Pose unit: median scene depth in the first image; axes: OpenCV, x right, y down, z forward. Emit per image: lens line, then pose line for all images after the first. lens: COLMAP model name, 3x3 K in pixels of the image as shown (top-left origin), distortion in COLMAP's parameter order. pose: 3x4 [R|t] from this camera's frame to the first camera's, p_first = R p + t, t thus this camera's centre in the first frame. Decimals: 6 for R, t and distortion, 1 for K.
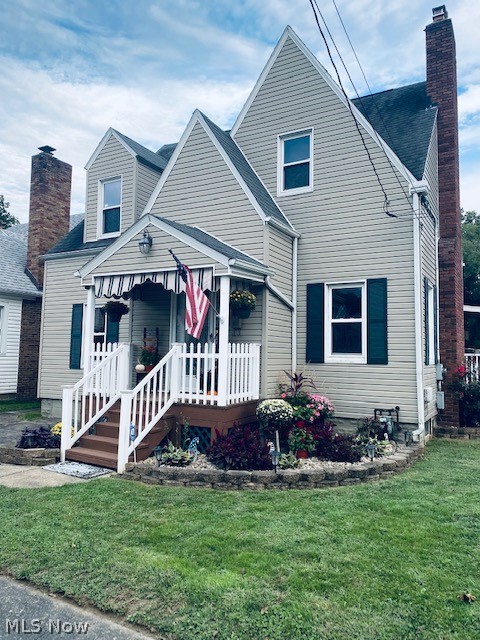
lens RADIAL K [[486.9, 0, 240.0], [0, 486.9, 320.0], [0, 0, 1]] dist [0.099148, -0.114850]
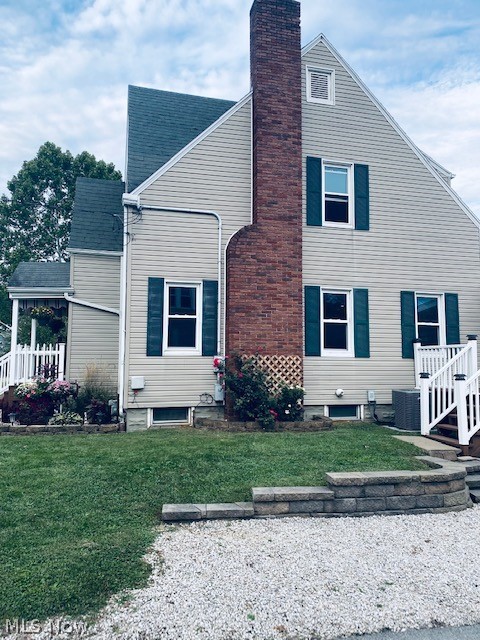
lens RADIAL K [[486.9, 0, 240.0], [0, 486.9, 320.0], [0, 0, 1]] dist [0.099148, -0.114850]
pose [[0.686627, -0.075655, -0.723063, 1.288944], [0.059046, 0.997088, -0.048256, 0.073904], [0.724609, -0.009560, 0.689094, 0.386214]]
